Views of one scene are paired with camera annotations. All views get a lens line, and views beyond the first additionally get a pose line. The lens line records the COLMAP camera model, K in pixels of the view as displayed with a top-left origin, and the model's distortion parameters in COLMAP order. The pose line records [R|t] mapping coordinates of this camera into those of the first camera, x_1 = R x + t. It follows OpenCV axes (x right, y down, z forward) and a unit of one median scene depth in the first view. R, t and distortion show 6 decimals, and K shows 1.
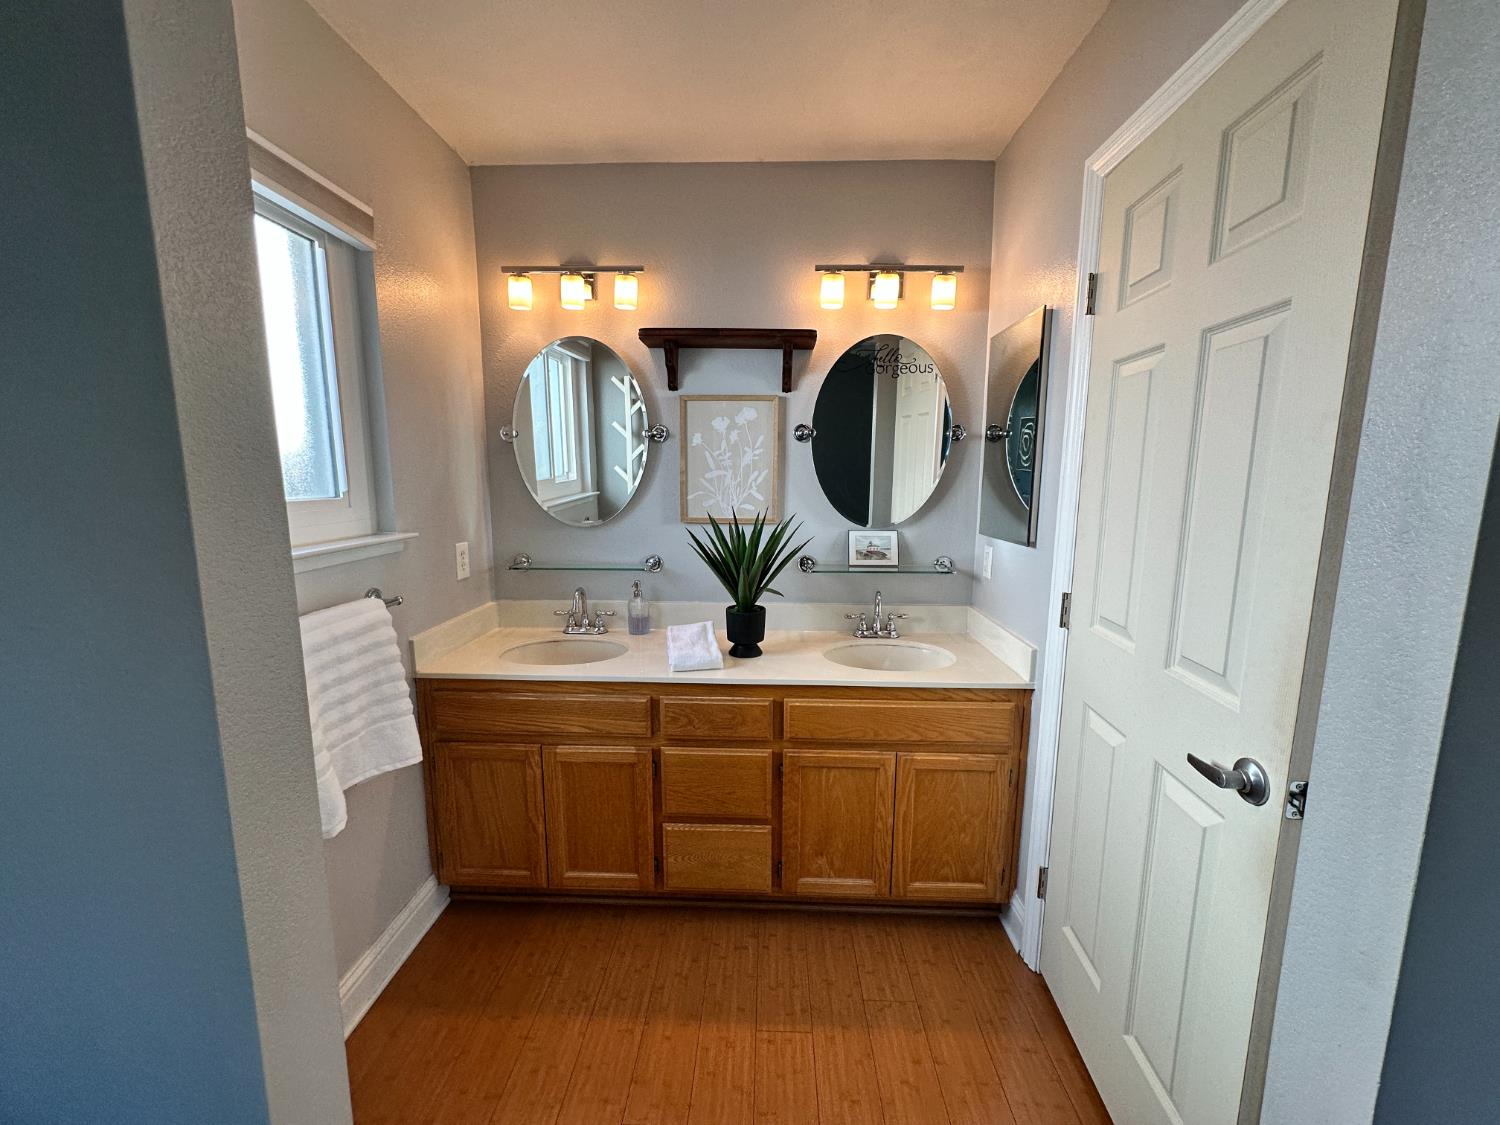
lens RADIAL K [[596.8, 0, 747.5], [0, 596.8, 563.9], [0, 0, 1]] dist [-0.010577, 0.004320]
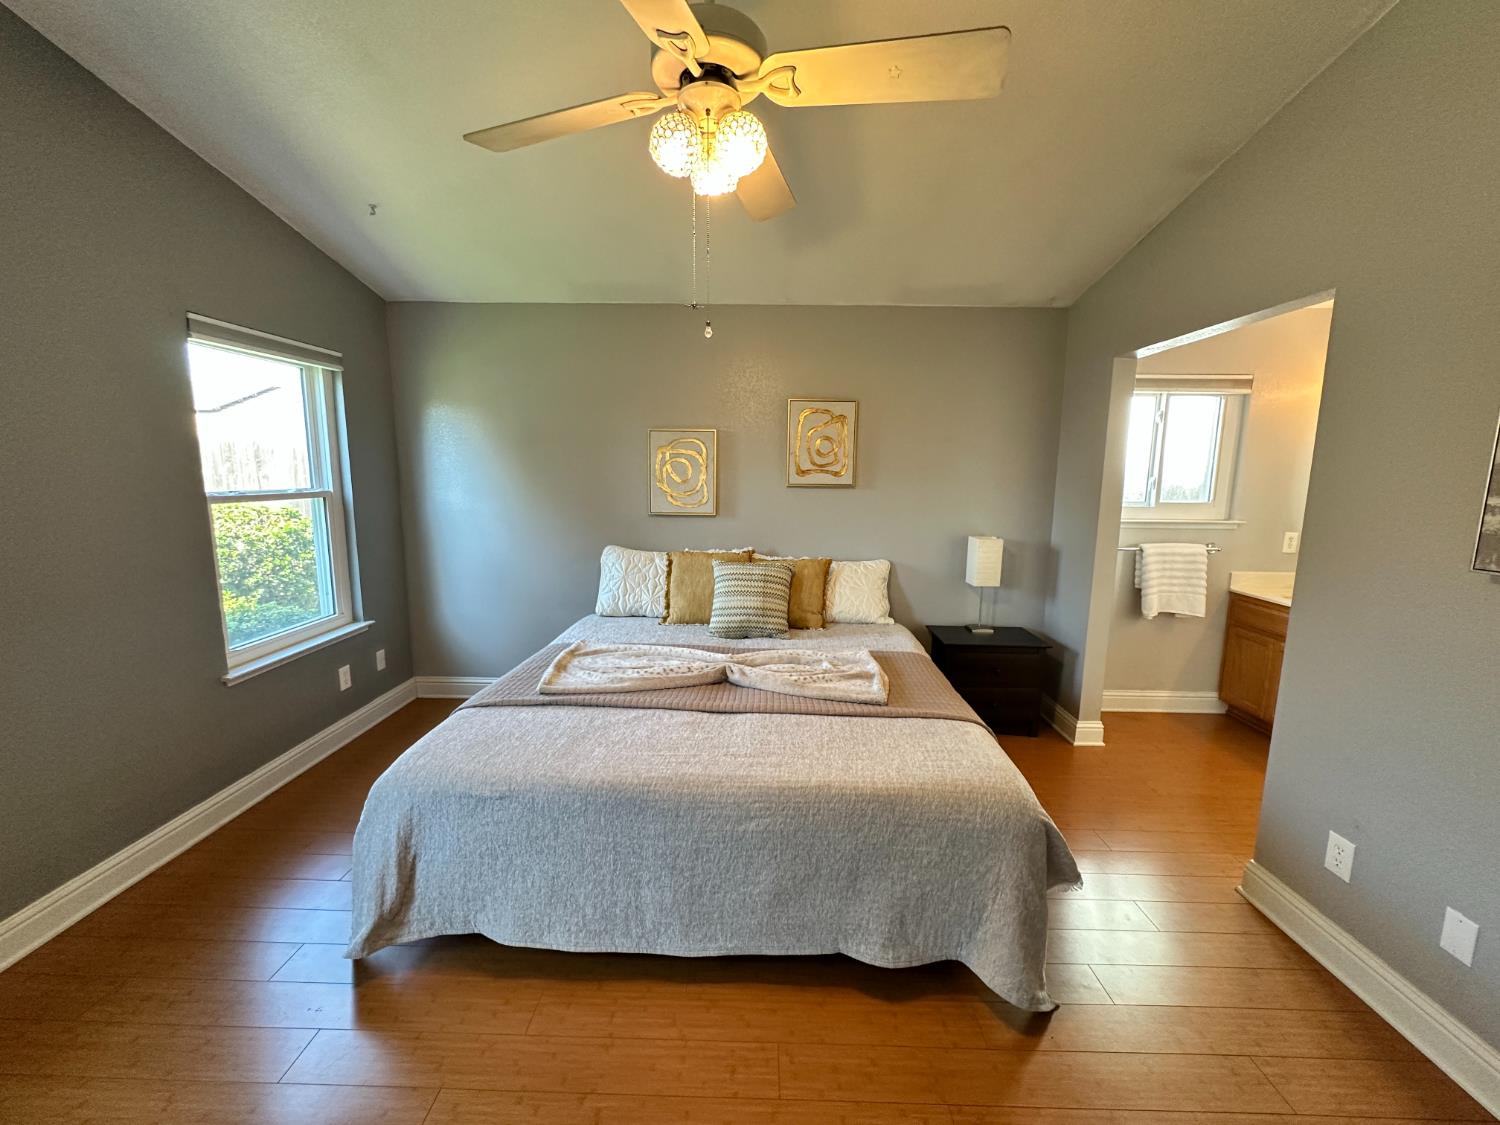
lens RADIAL K [[596.8, 0, 747.6], [0, 596.8, 561.5], [0, 0, 1]] dist [-0.010577, 0.004320]
pose [[0.013721, 0.146531, -0.989111, 1.449014], [-0.153651, 0.977764, 0.142719, 0.052621], [0.988030, 0.150019, 0.035931, -0.752087]]
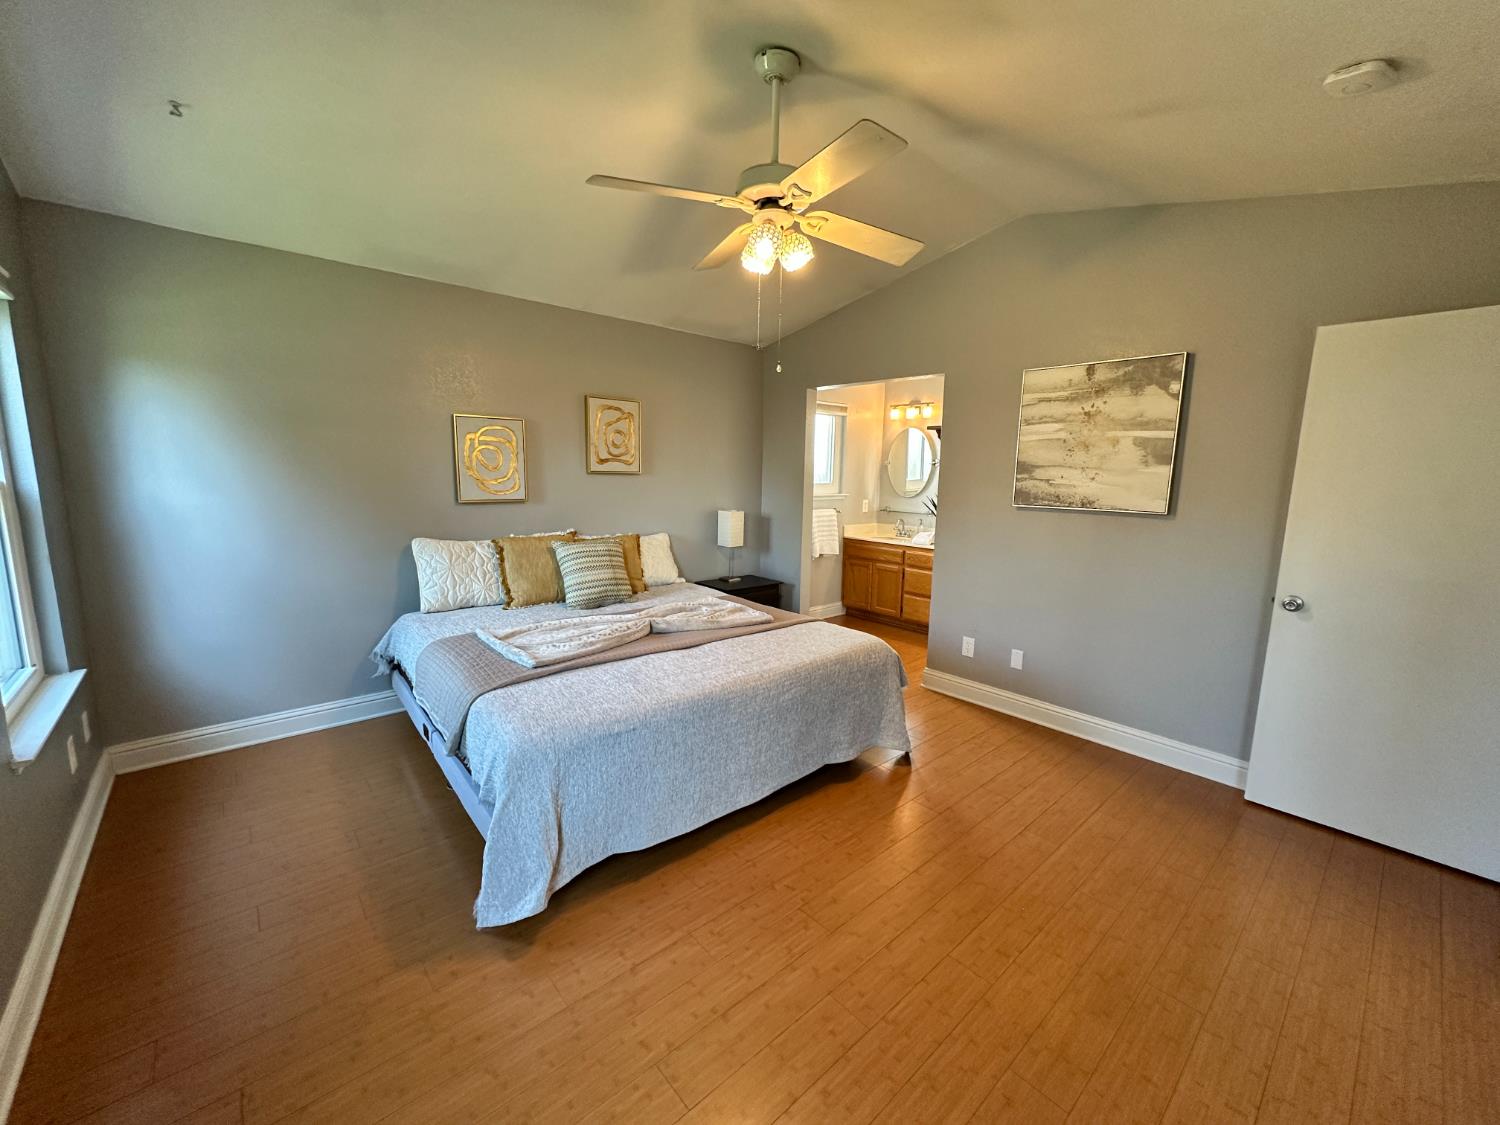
lens RADIAL K [[596.8, 0, 742.4], [0, 596.8, 561.7], [0, 0, 1]] dist [-0.010577, 0.004320]
pose [[0.680280, 0.123196, -0.722524, 1.493066], [-0.121781, 0.991069, 0.054324, 0.210757], [0.722764, 0.051034, 0.689208, -1.716315]]
